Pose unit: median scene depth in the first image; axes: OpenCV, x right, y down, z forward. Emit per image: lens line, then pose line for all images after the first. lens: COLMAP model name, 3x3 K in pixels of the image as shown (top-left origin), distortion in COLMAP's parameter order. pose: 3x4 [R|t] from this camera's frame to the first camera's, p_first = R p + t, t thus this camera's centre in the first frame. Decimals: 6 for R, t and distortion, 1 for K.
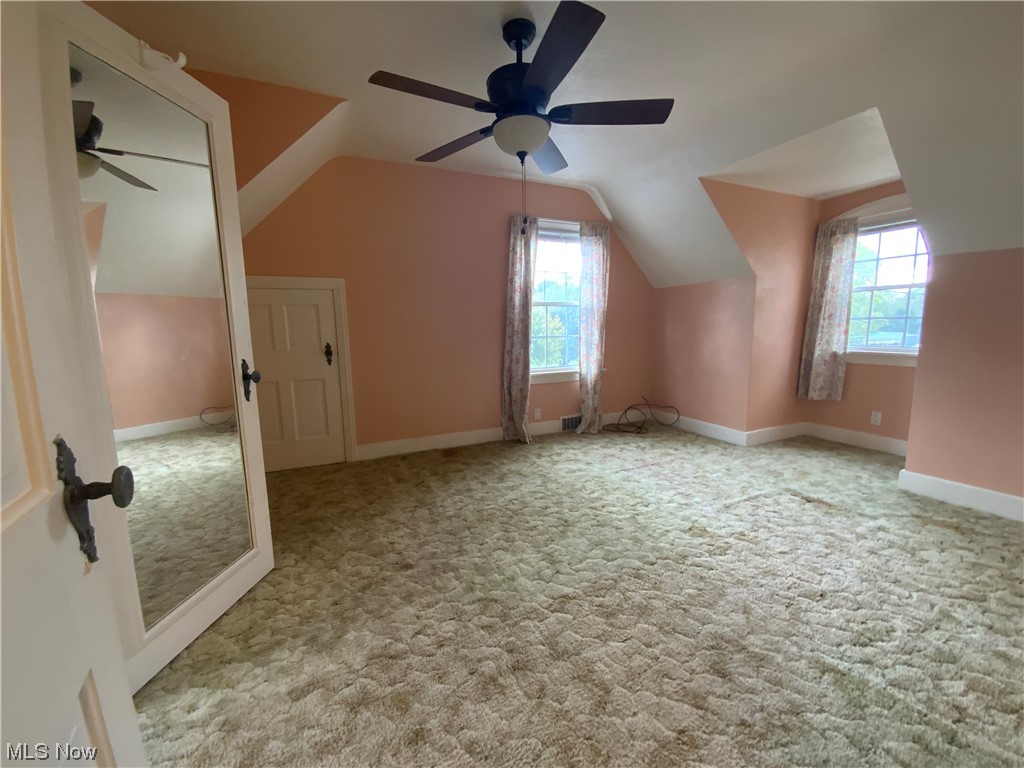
lens RADIAL K [[410.2, 0, 513.4], [0, 410.2, 378.6], [0, 0, 1]] dist [0.007221, -0.007769]
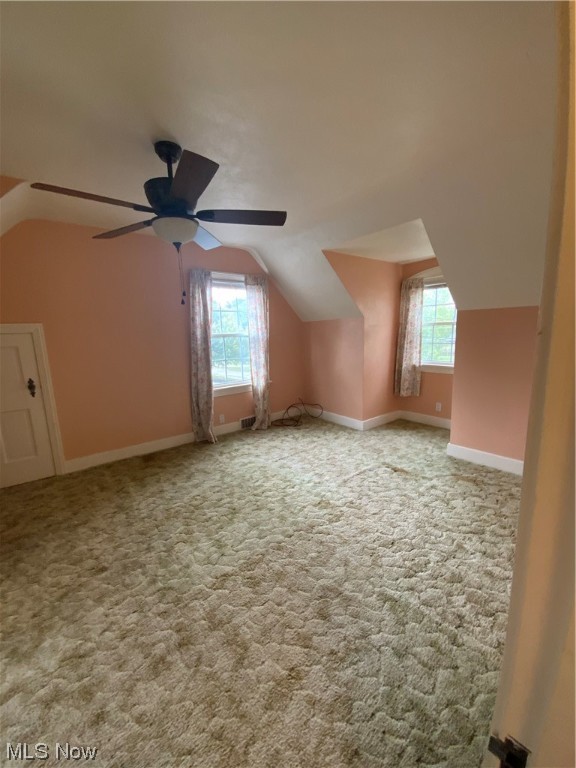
lens RADIAL K [[307.6, 0, 286.8], [0, 307.6, 380.3], [0, 0, 1]] dist [0.007221, -0.007769]
pose [[0.974073, -0.054808, 0.219497, 0.095975], [0.049334, 0.998321, 0.030349, -0.101122], [-0.220792, -0.018733, 0.975141, -0.028414]]
